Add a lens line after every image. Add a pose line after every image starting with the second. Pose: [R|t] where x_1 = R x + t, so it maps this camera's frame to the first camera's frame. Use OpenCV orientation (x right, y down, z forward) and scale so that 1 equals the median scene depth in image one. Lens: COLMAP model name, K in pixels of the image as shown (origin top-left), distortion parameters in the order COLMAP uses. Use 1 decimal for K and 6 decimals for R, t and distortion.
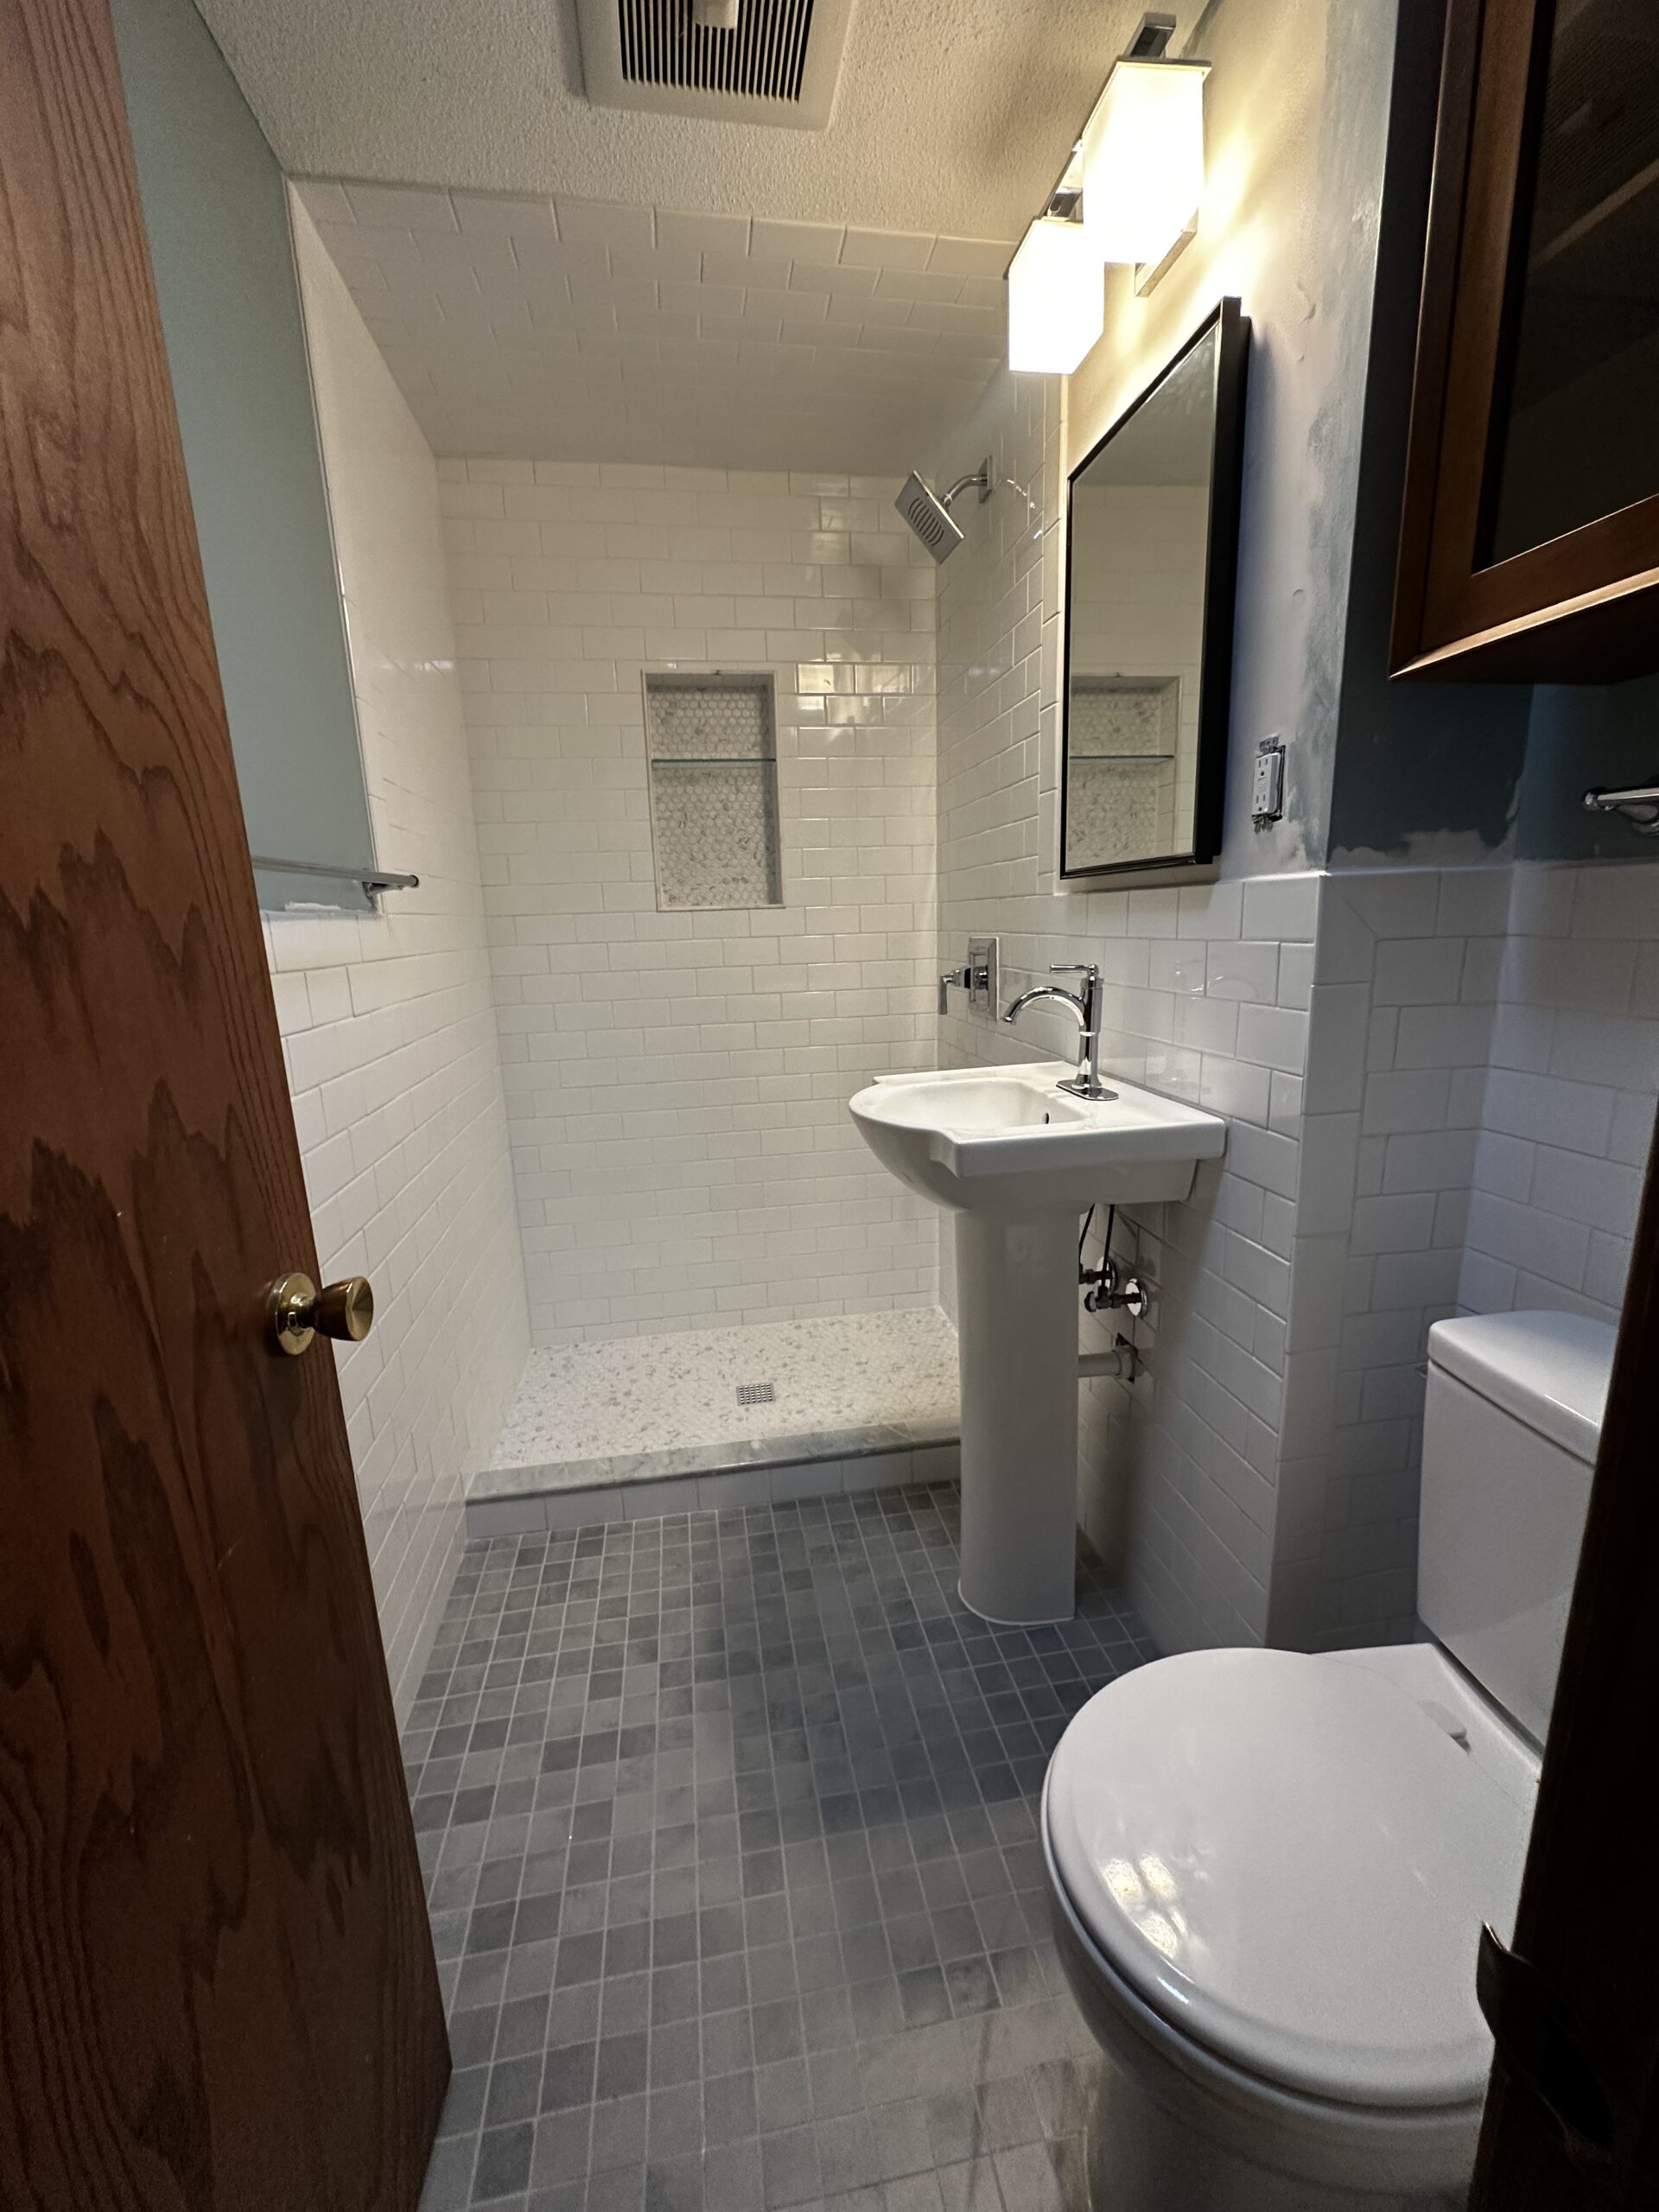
lens RADIAL K [[882.7, 0, 827.6], [0, 882.7, 1109.0], [0, 0, 1]] dist [-0.005087, 0.001582]
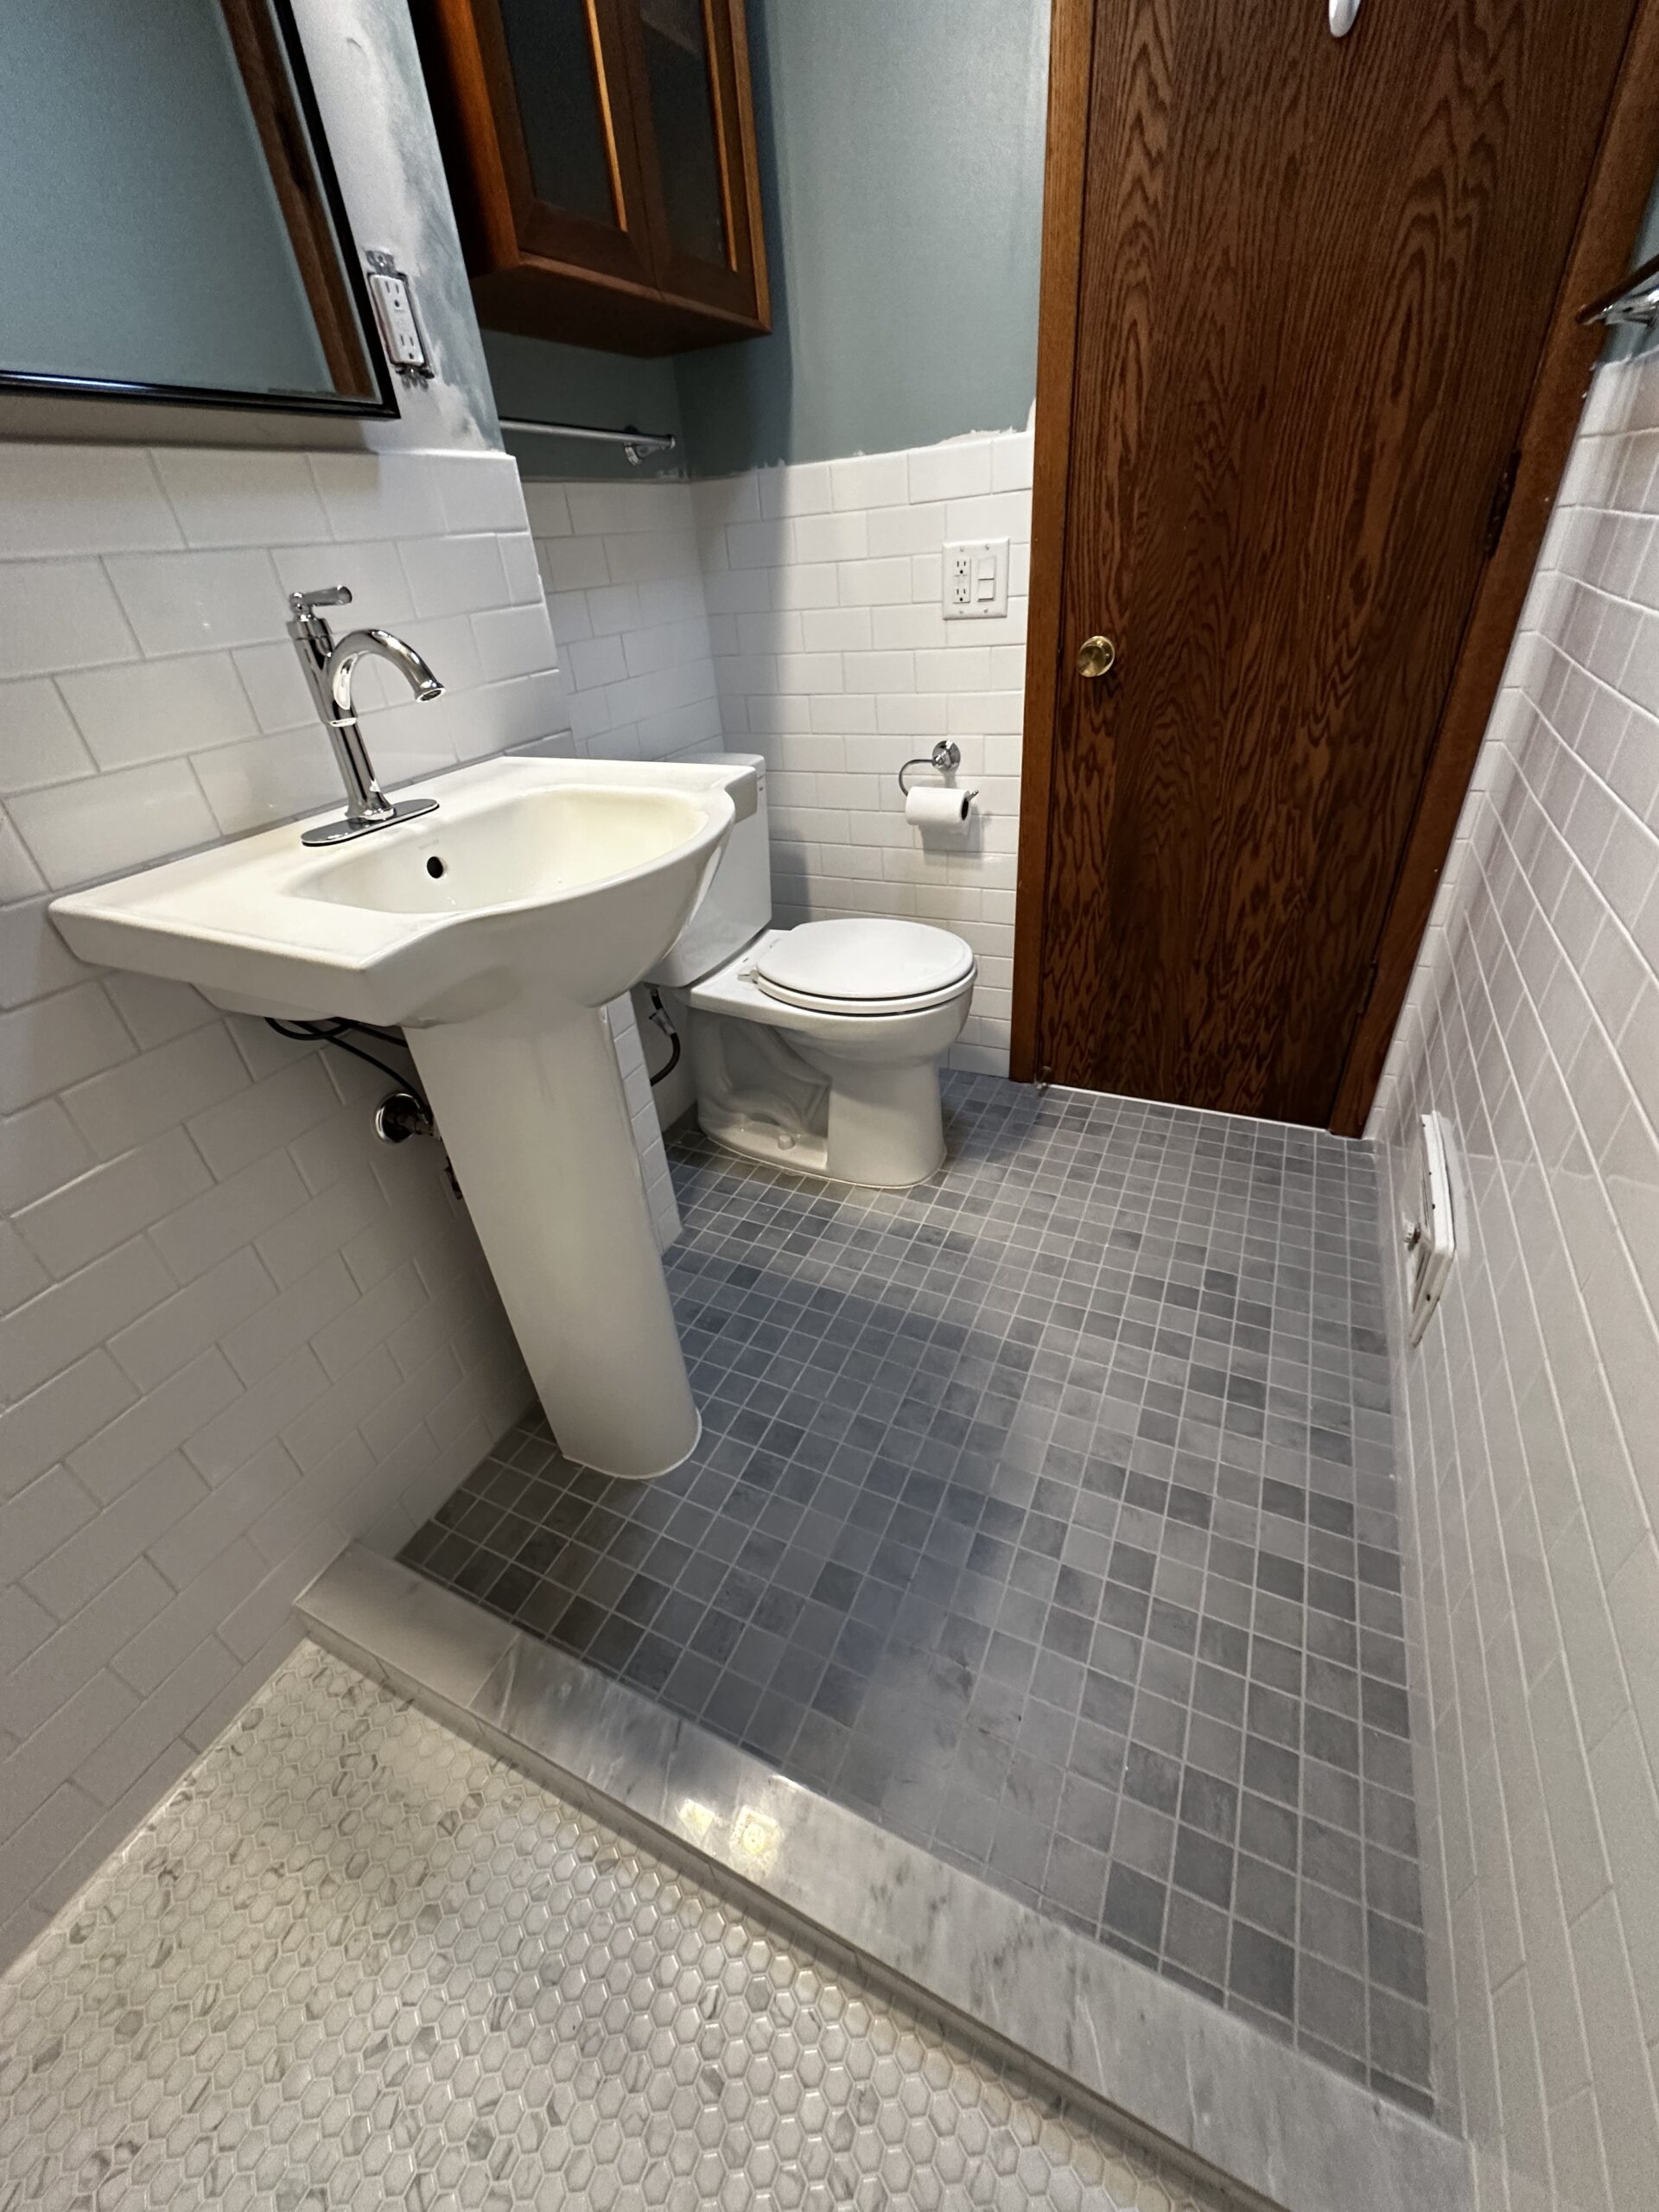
lens RADIAL K [[882.7, 0, 828.9], [0, 882.7, 1108.2], [0, 0, 1]] dist [-0.005087, 0.001582]
pose [[-0.819561, -0.230984, 0.524373, -0.326762], [0.217468, 0.721286, 0.657613, -0.203222], [-0.530121, 0.652988, -0.540906, 1.223231]]
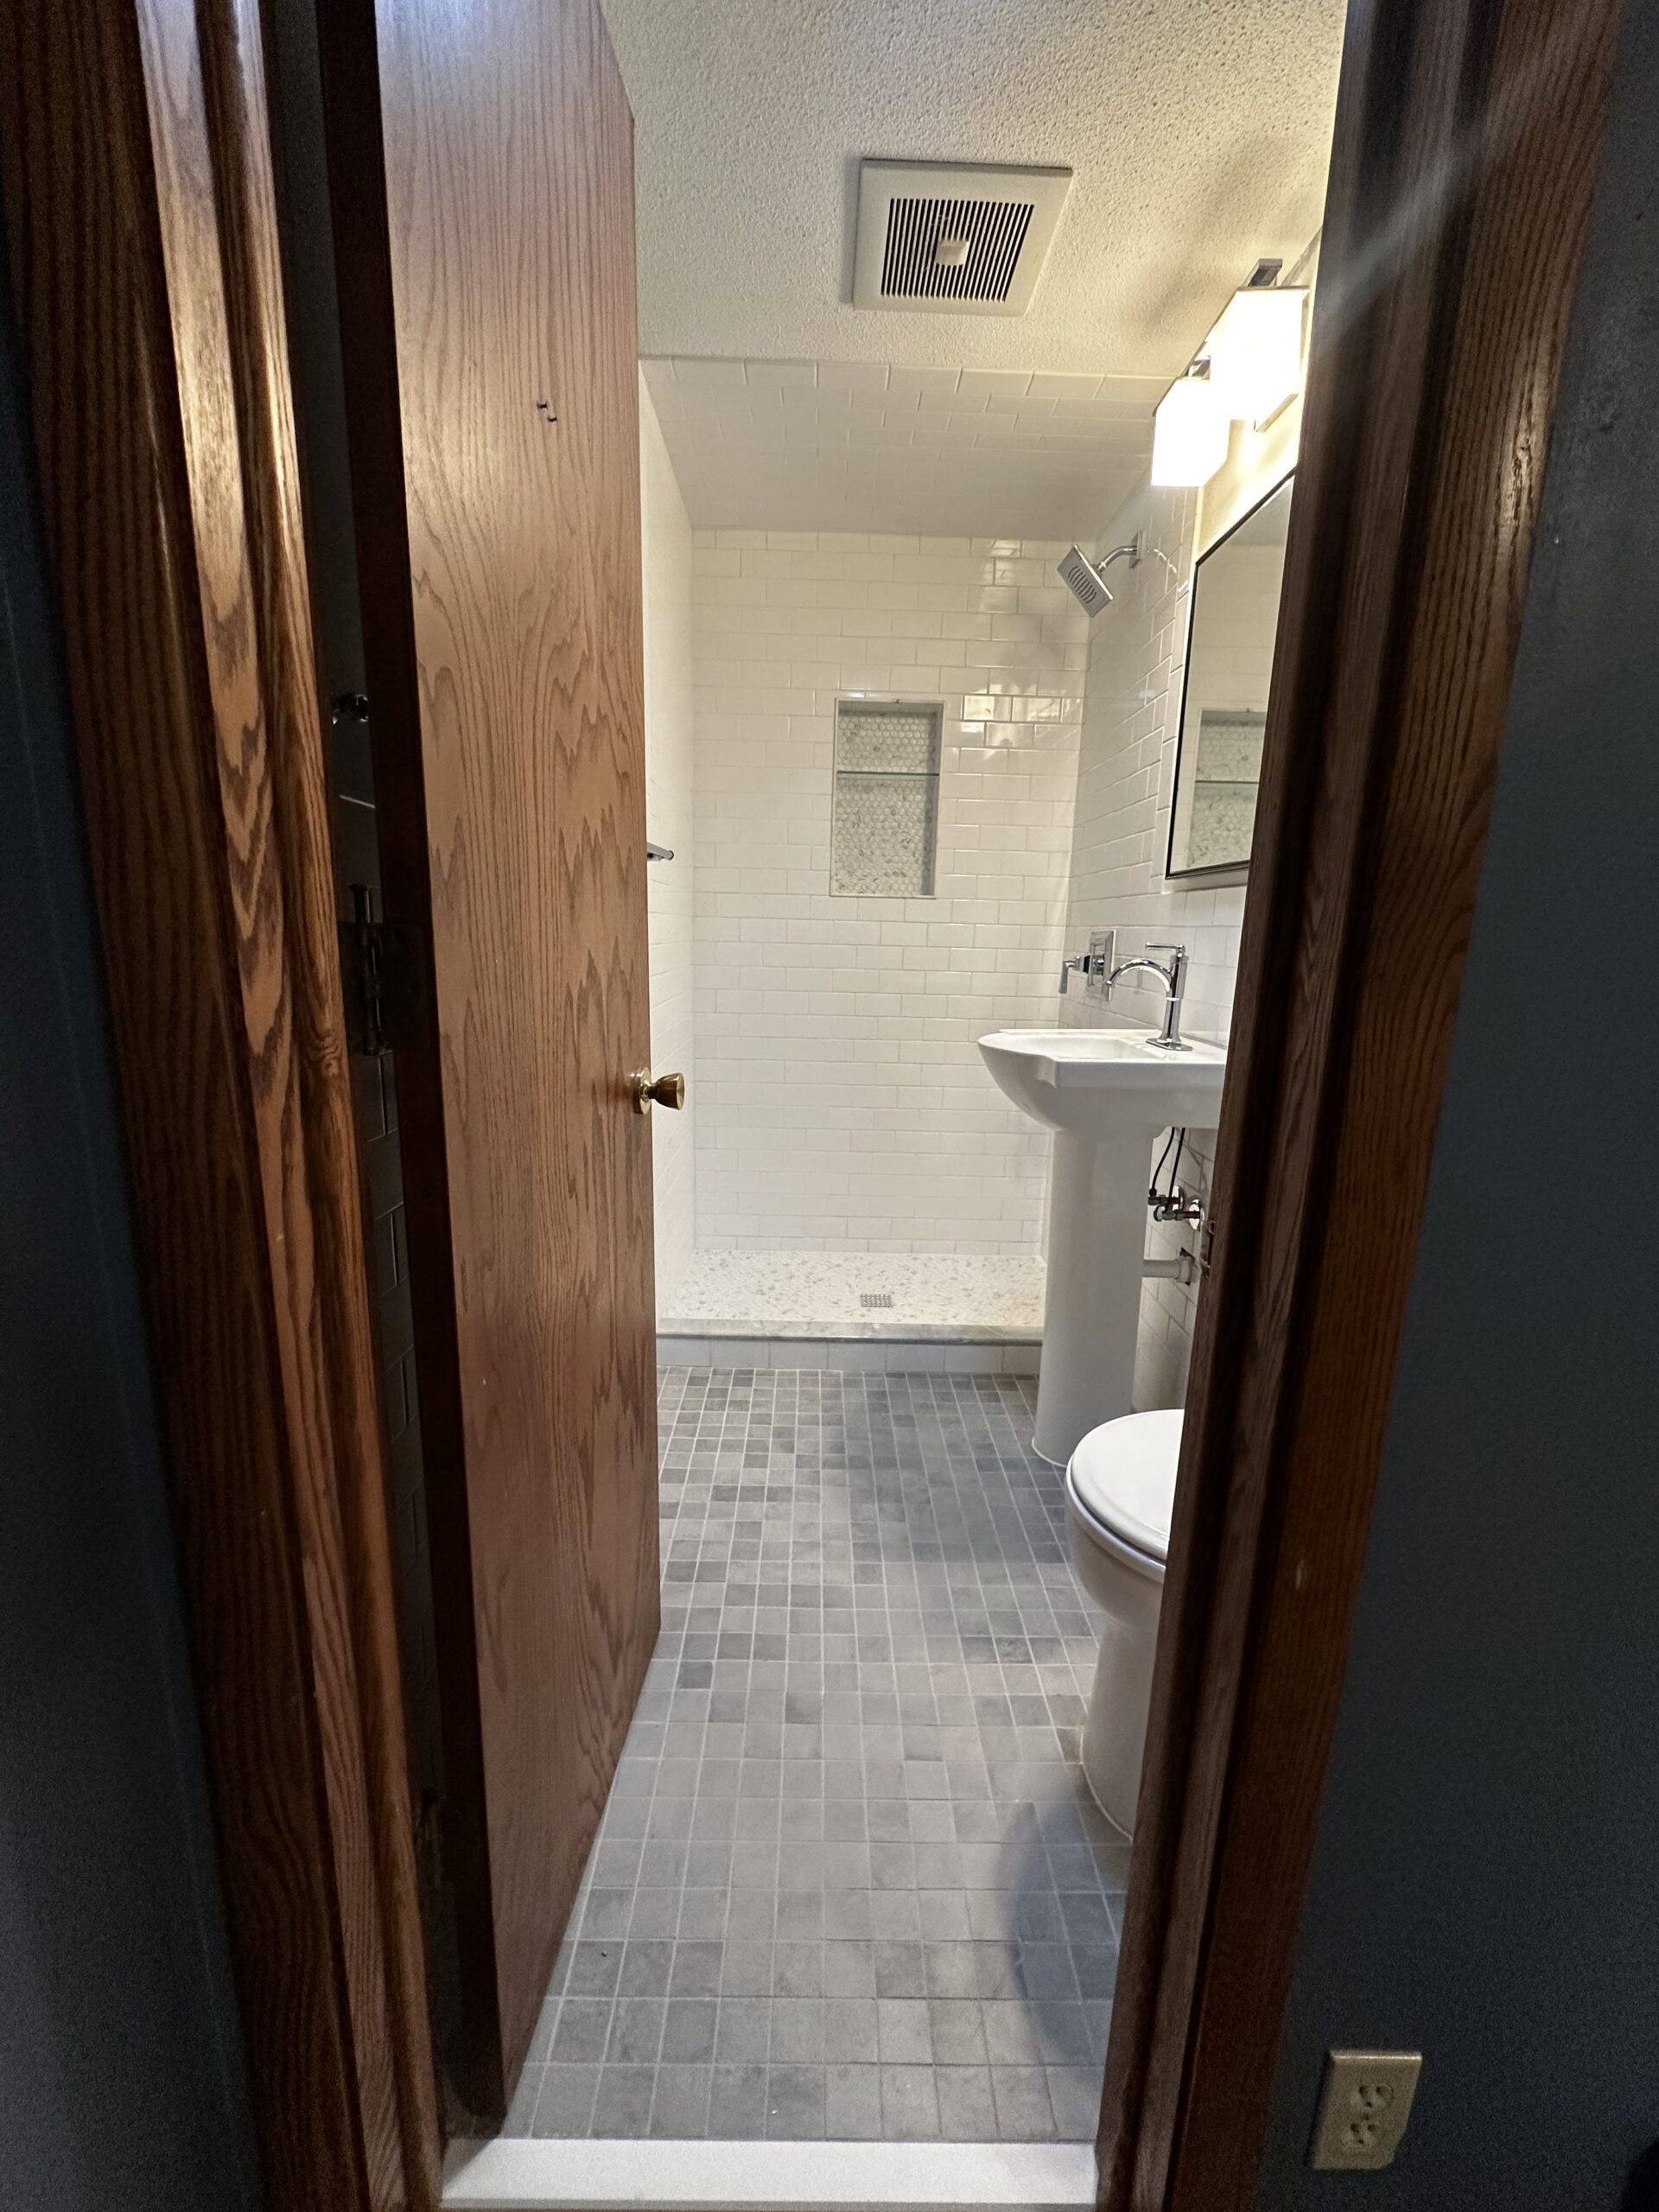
lens RADIAL K [[882.7, 0, 828.0], [0, 882.7, 1110.5], [0, 0, 1]] dist [-0.005087, 0.001582]
pose [[0.986805, 0.086434, -0.136912, -0.006711], [-0.087701, 0.996142, -0.003235, 0.112538], [0.136104, 0.015199, 0.990578, -0.297865]]
